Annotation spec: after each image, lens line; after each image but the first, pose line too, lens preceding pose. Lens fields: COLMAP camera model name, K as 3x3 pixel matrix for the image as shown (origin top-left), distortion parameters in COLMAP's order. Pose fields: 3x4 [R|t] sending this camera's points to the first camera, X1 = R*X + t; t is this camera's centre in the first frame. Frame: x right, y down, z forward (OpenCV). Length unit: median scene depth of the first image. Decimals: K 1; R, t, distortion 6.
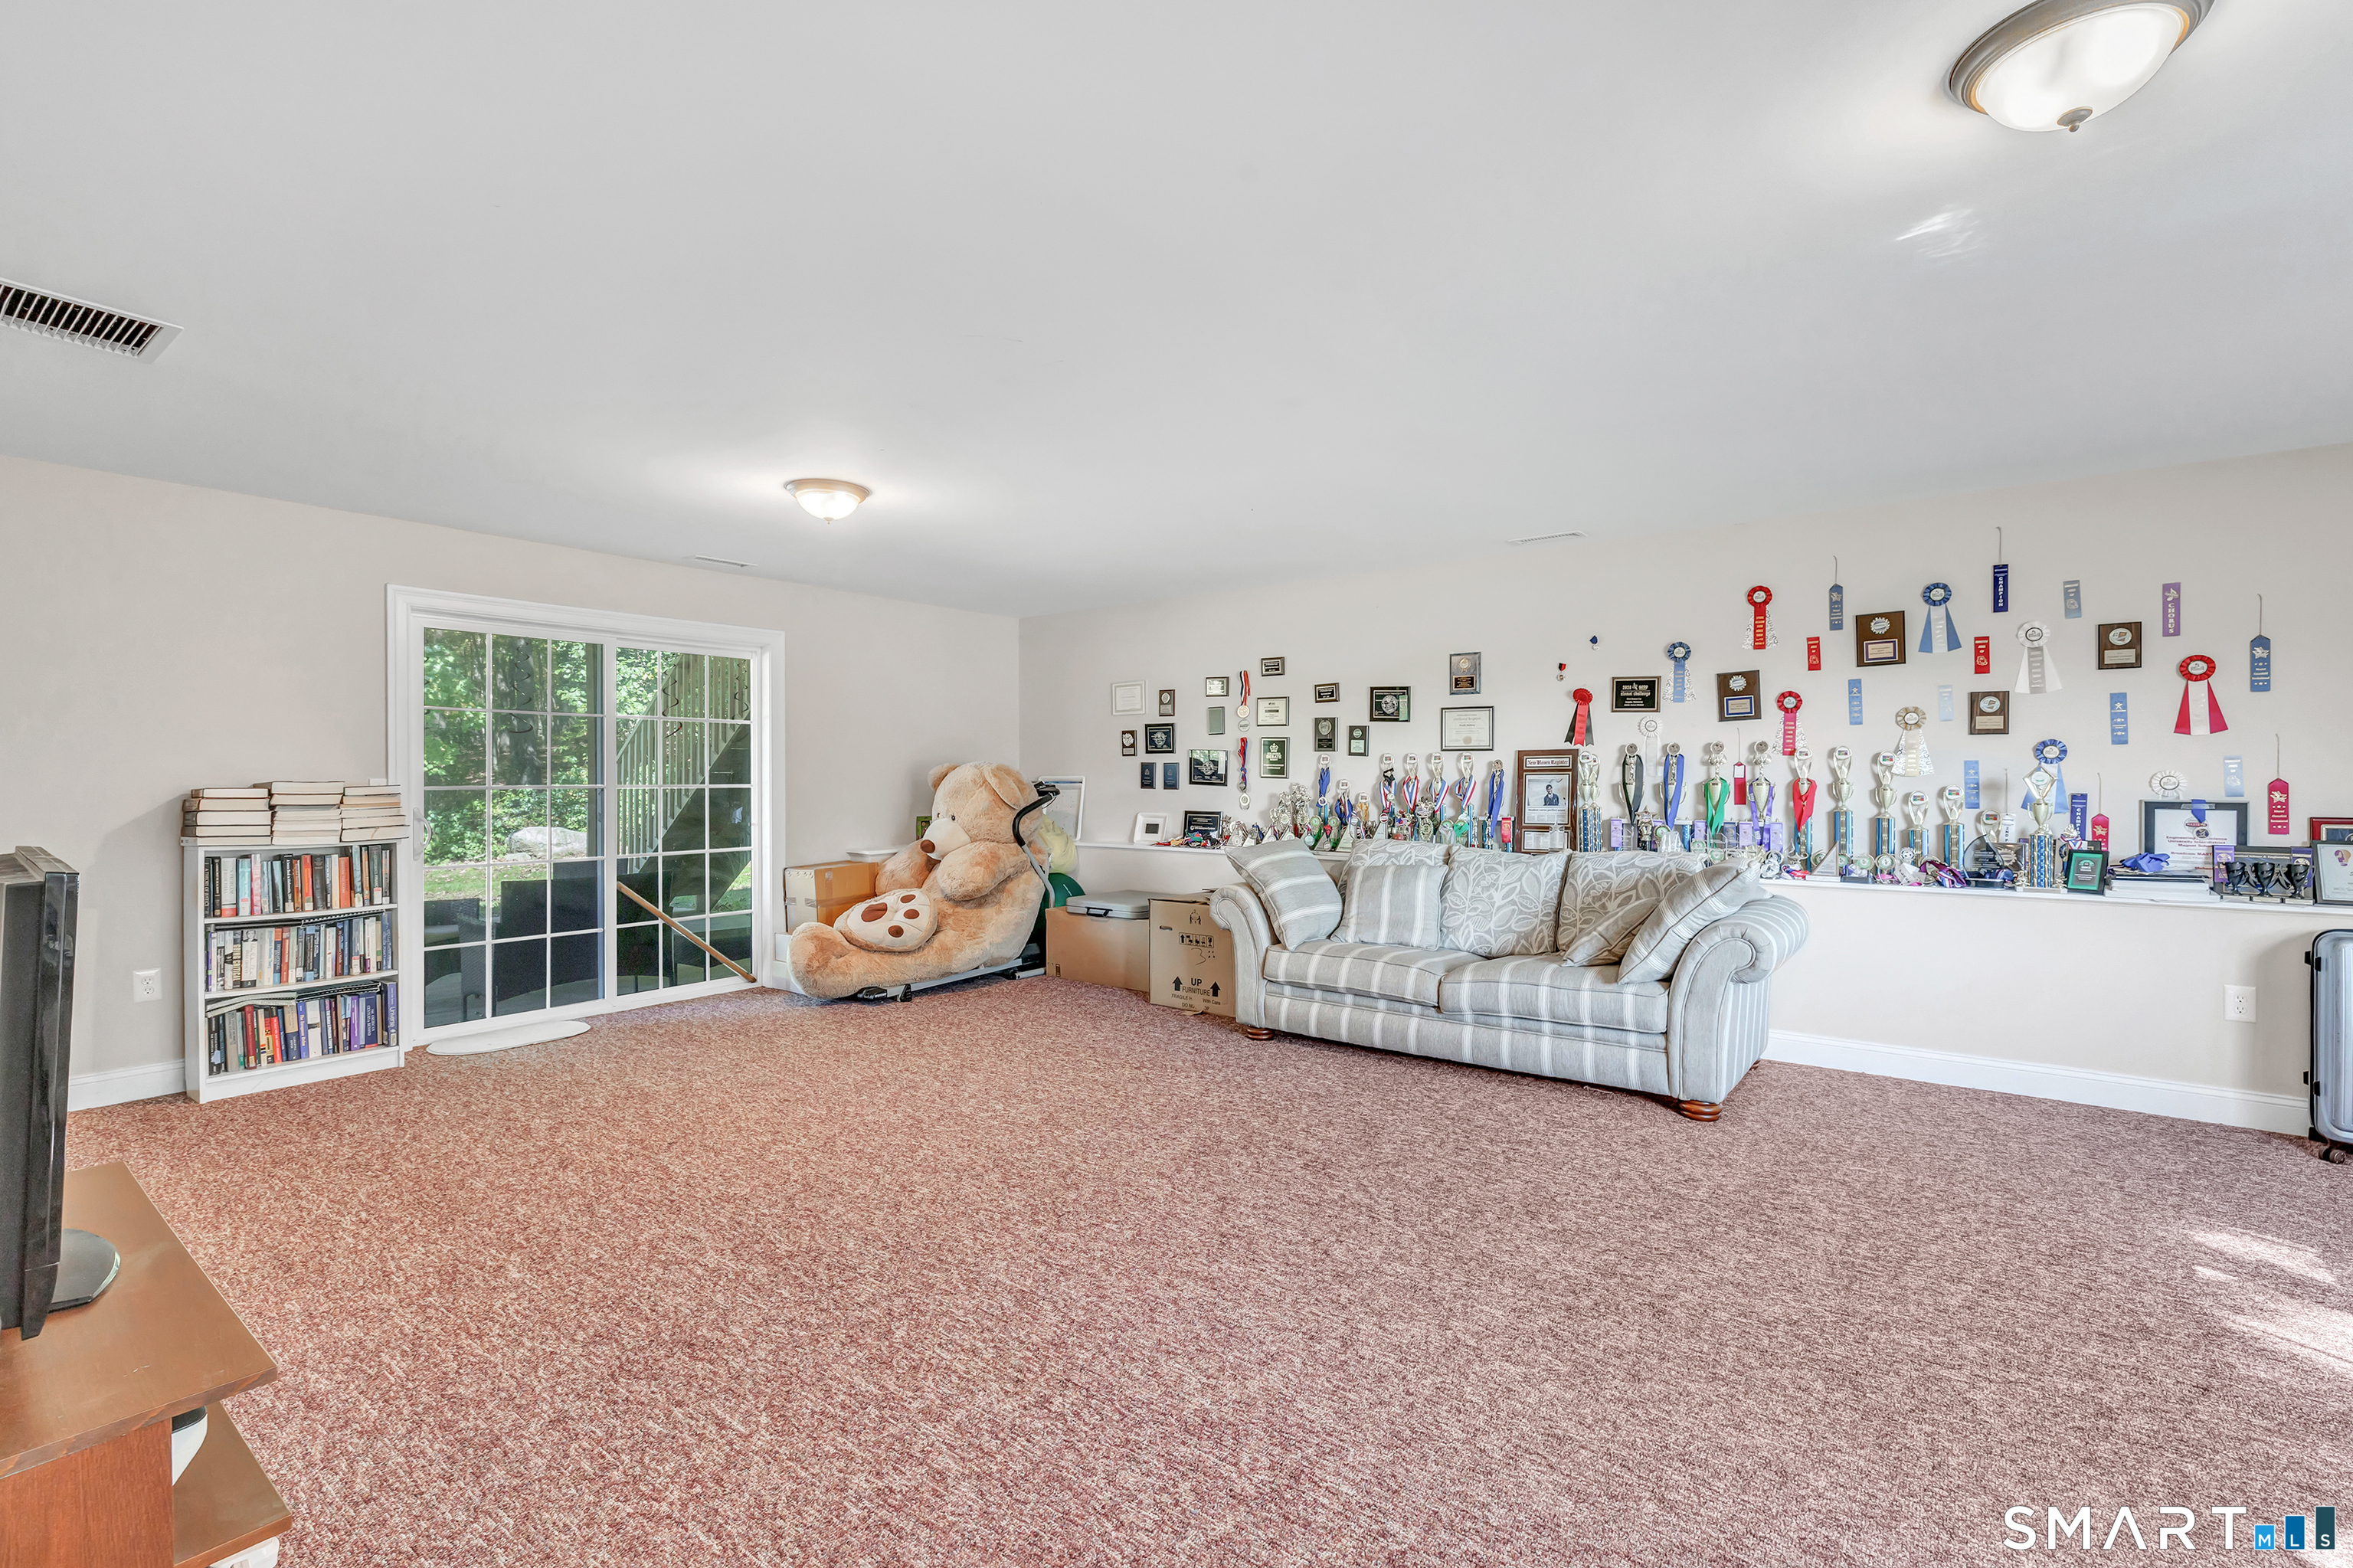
lens RADIAL K [[1069.0, 0, 1187.5], [0, 1069.0, 779.3], [0, 0, 1]] dist [0.000367, 0.000452]
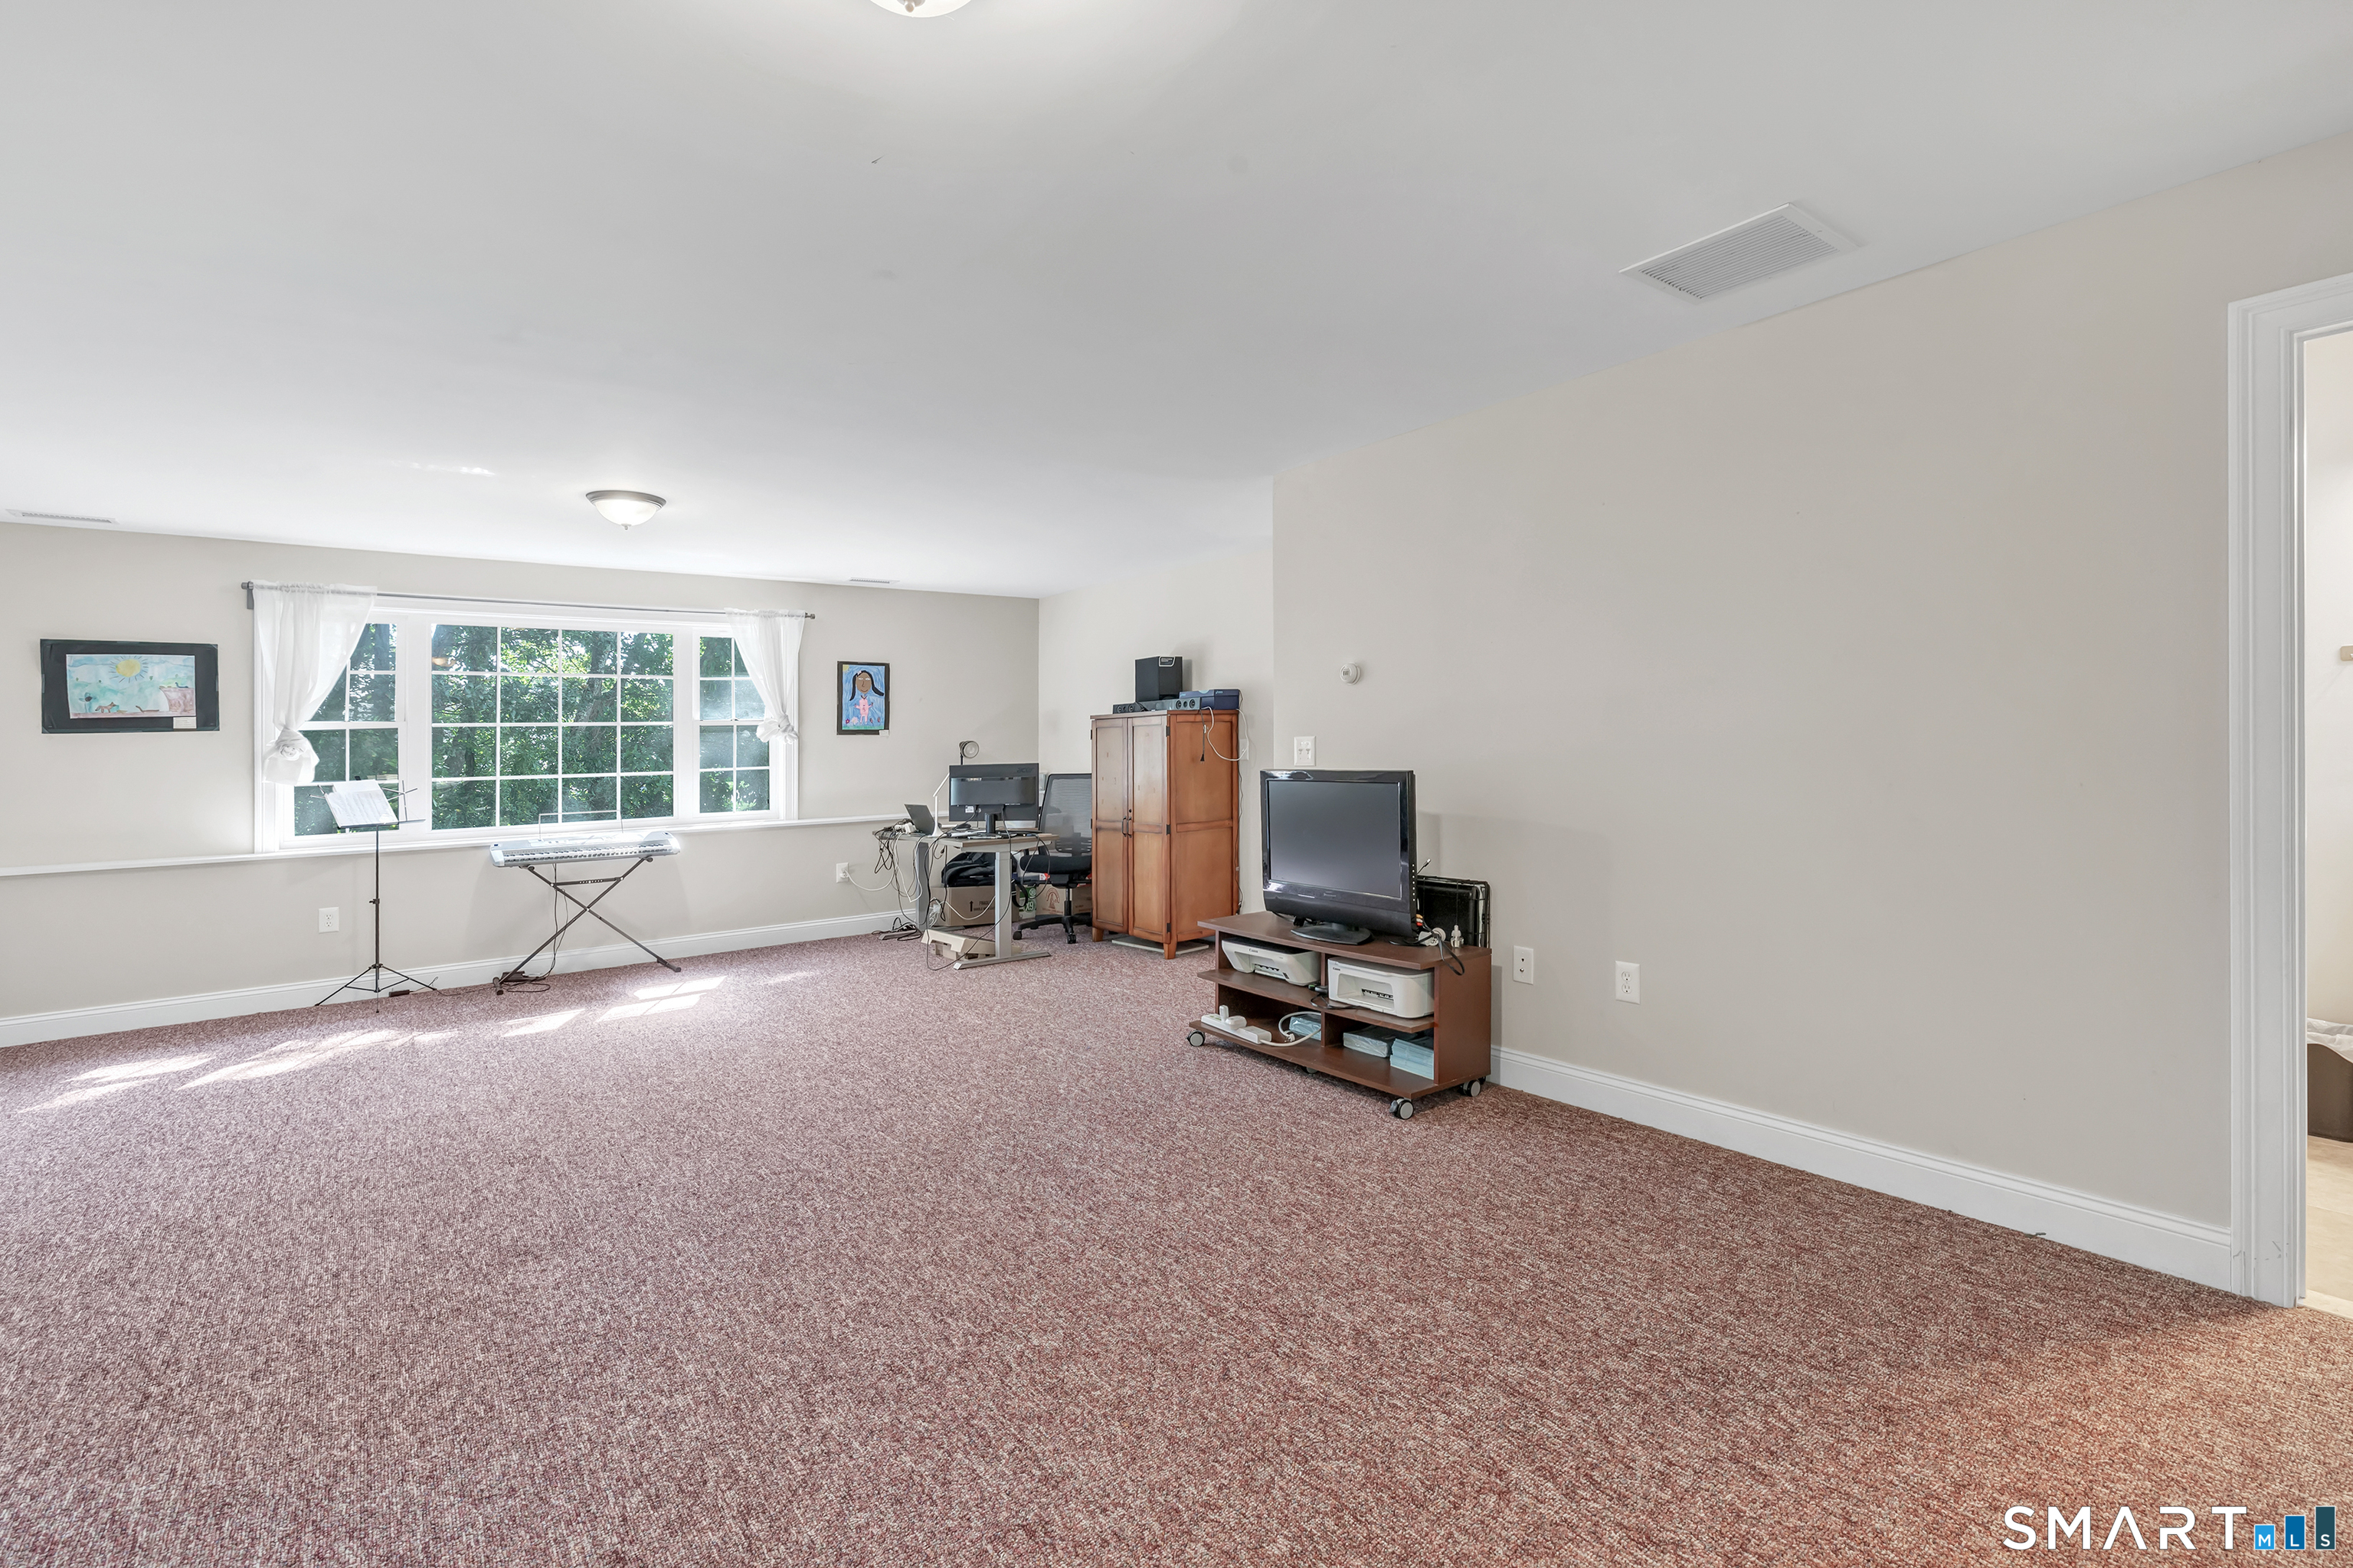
lens RADIAL K [[1033.6, 0, 1141.1], [0, 1033.6, 731.2], [0, 0, 1]] dist [-0.001016, 0.000792]
pose [[-0.959594, 0.029193, 0.279868, -0.446219], [0.026928, 0.999566, -0.011938, -0.000081], [-0.280095, -0.003920, -0.959964, 1.142239]]
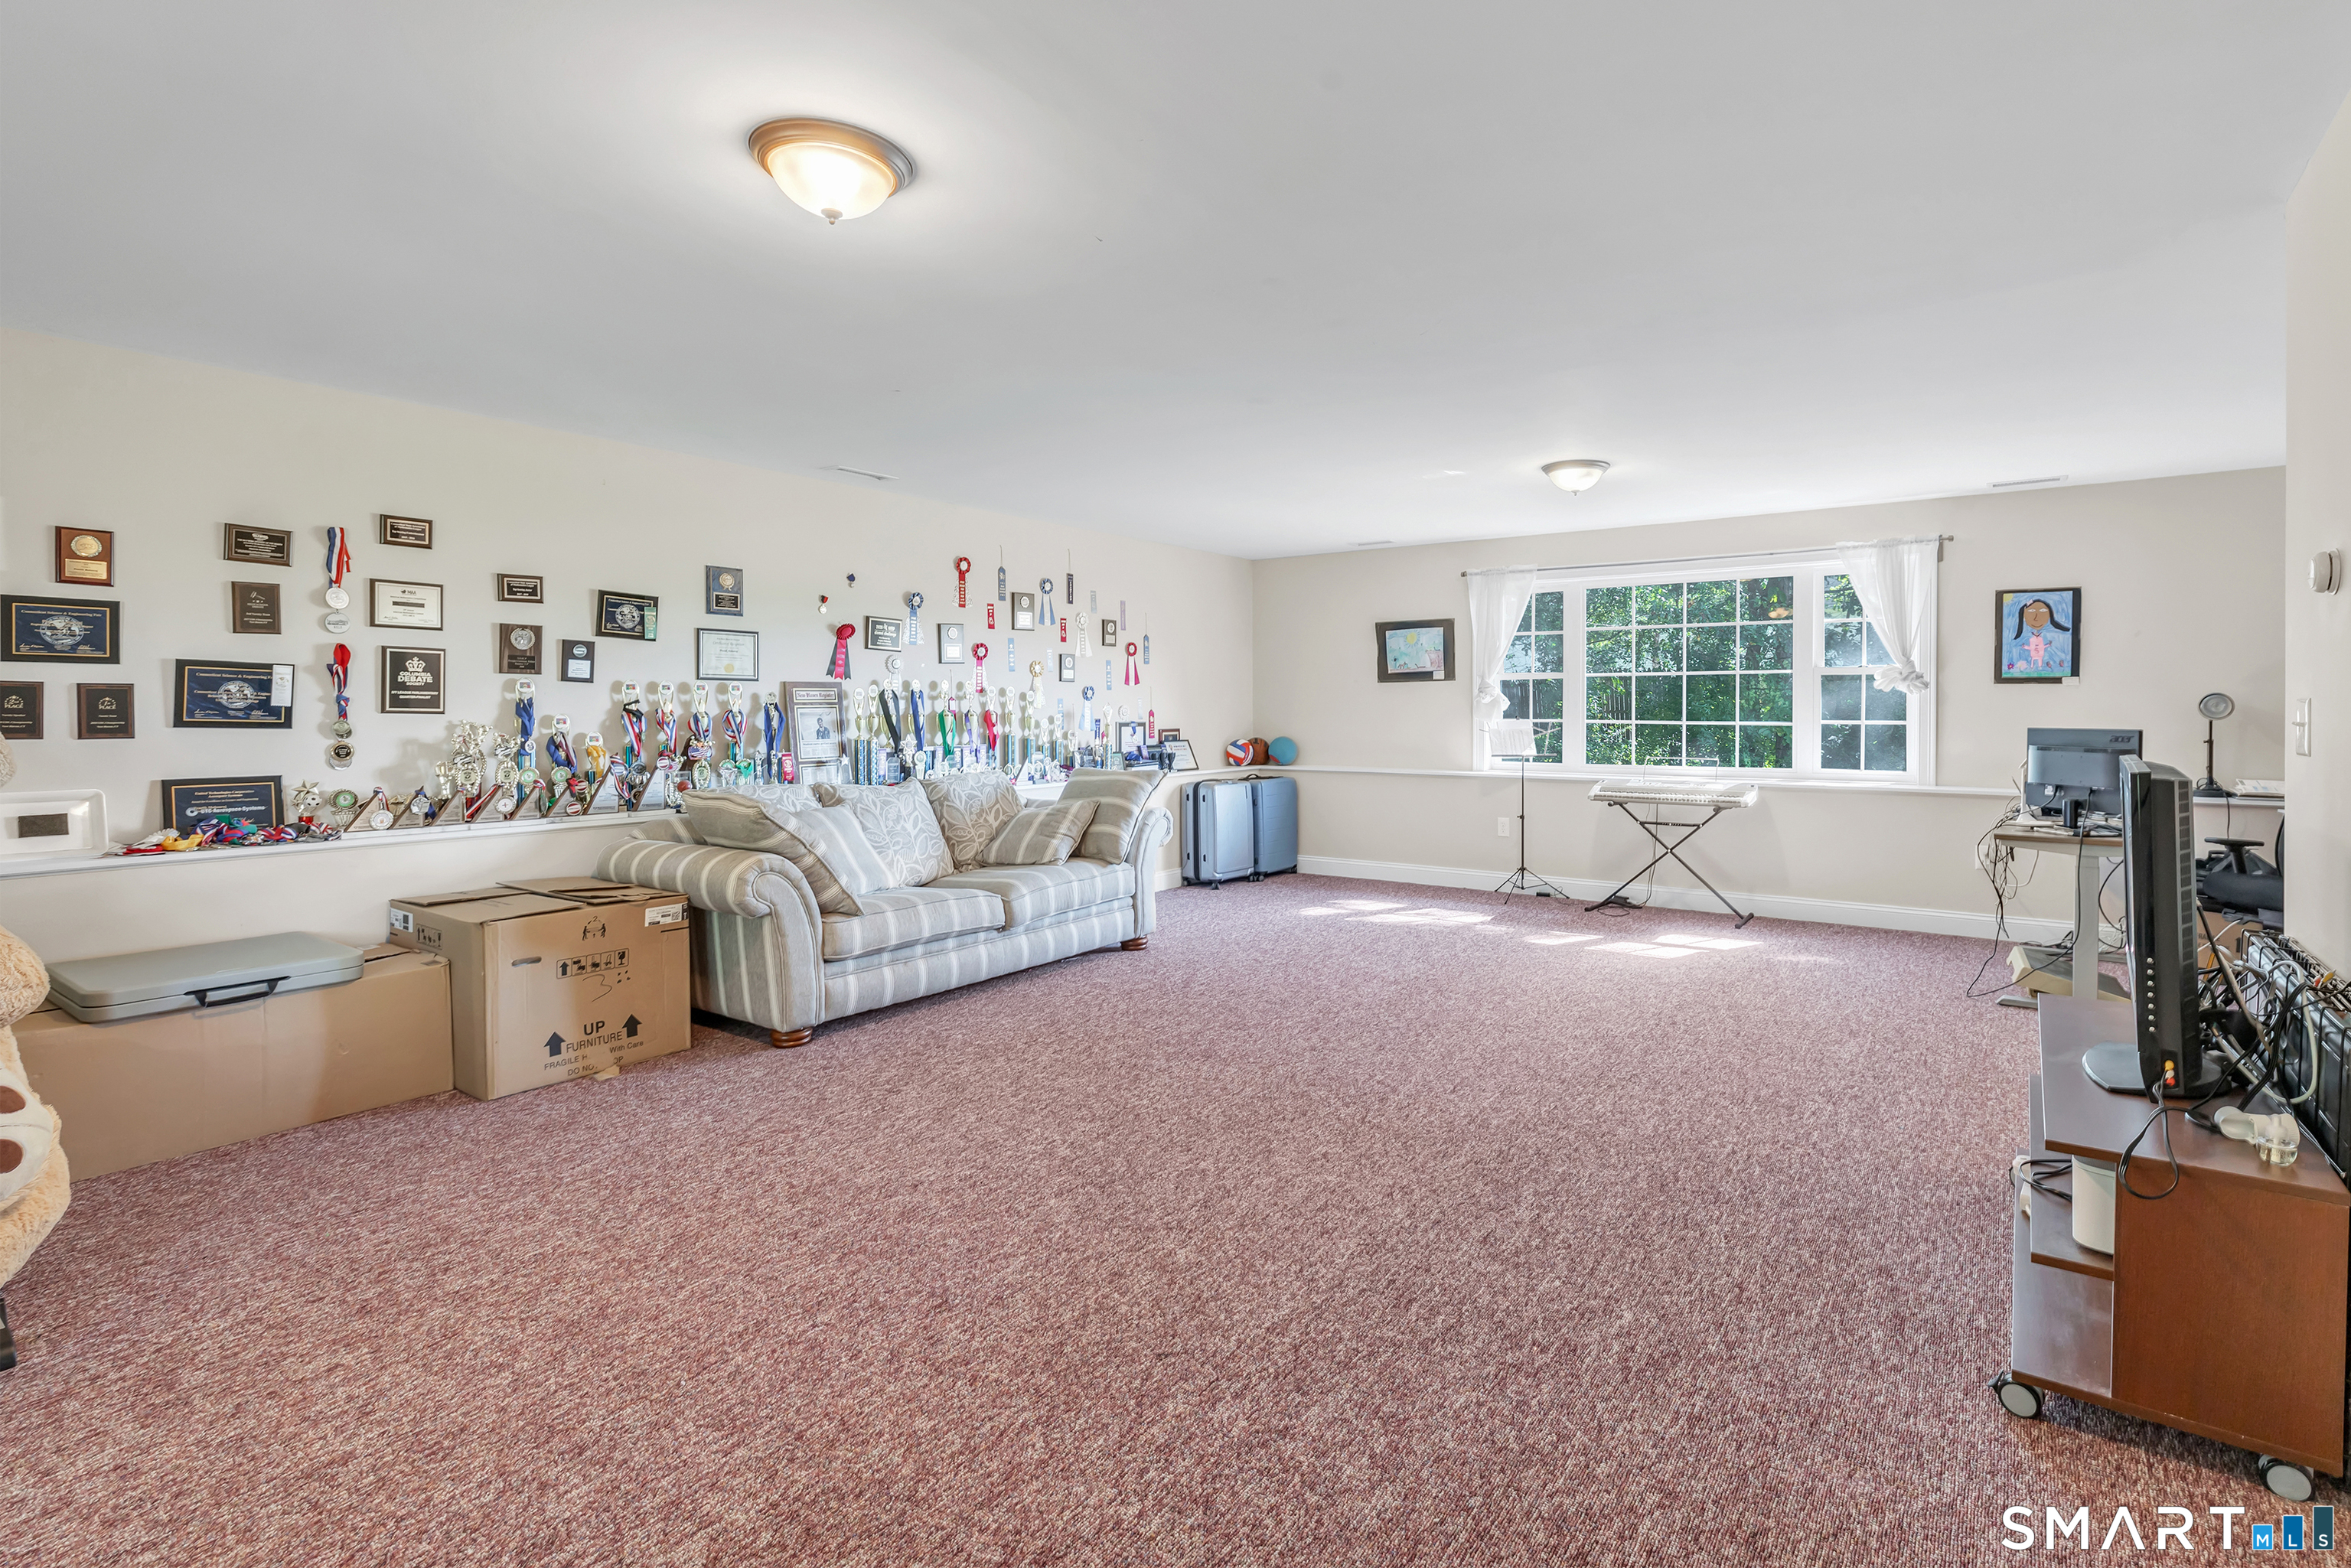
lens RADIAL K [[1090.7, 0, 1304.0], [0, 1090.7, 716.3], [0, 0, 1]] dist [-0.000109, 0.000277]
pose [[-0.084205, -0.007418, 0.996421, -0.784234], [0.005915, 0.999951, 0.007944, -0.001774], [-0.996431, 0.006563, -0.084157, 0.717885]]
